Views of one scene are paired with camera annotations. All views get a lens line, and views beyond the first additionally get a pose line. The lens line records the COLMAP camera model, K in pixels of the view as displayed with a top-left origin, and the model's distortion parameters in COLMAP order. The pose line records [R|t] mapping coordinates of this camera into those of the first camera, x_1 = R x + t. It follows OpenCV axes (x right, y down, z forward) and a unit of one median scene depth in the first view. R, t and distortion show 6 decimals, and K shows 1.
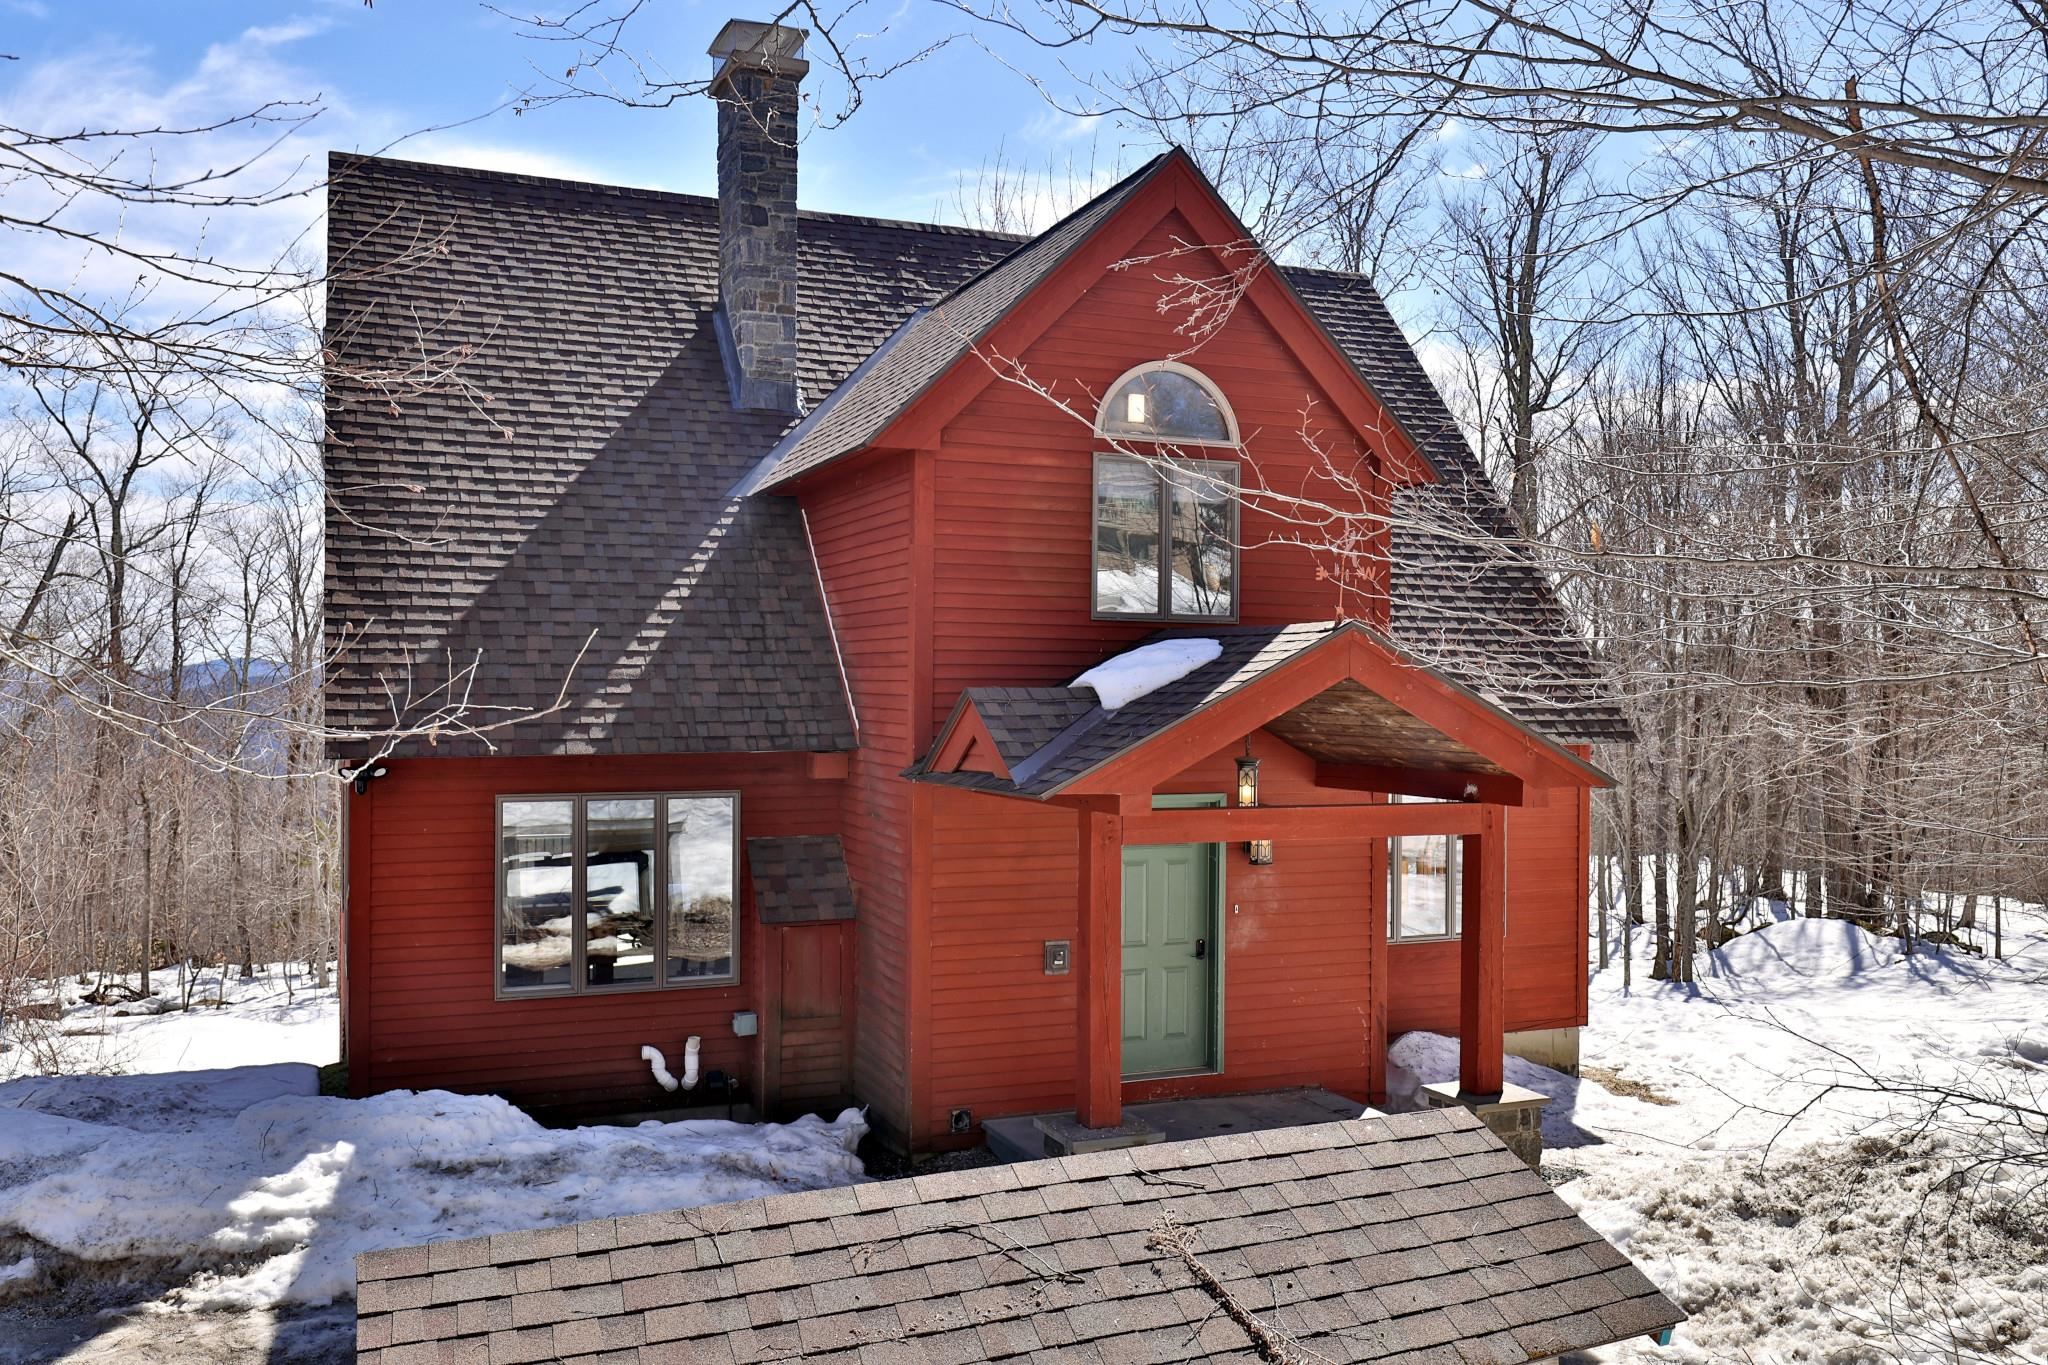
lens RADIAL K [[1634.4, 0, 1025.3], [0, 1634.4, 685.5], [0, 0, 1]] dist [-0.000278, 0.000367]
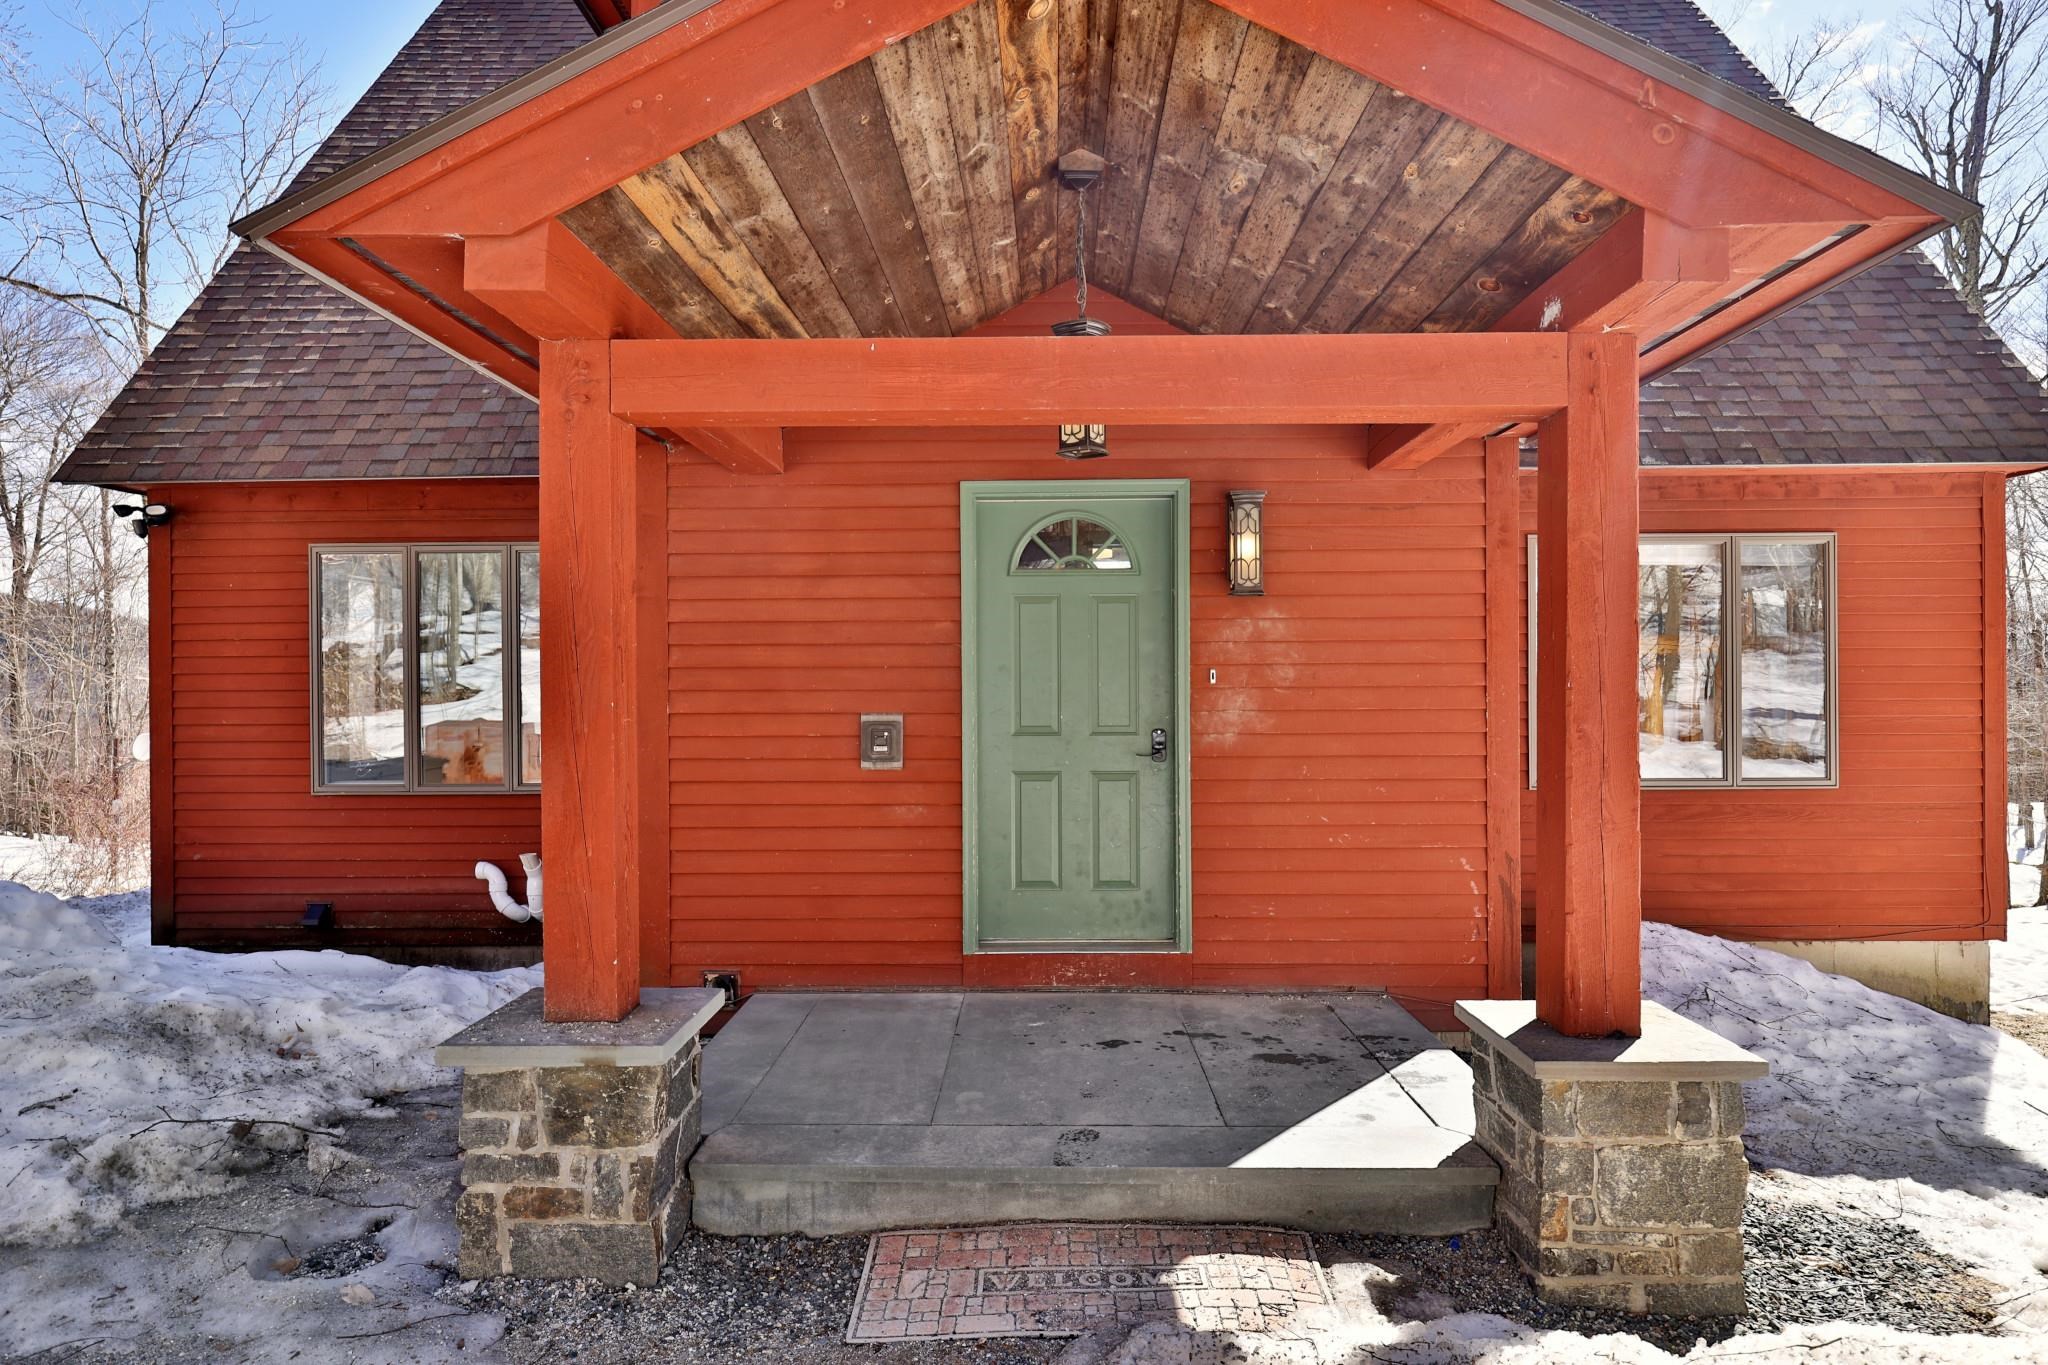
lens RADIAL K [[1172.2, 0, 1028.6], [0, 1172.2, 681.6], [0, 0, 1]] dist [-0.003646, -0.000246]
pose [[0.917742, -0.014229, -0.396921, 0.234026], [0.012738, 0.999898, -0.006393, 0.139630], [0.396972, 0.000812, 0.917830, 0.582574]]
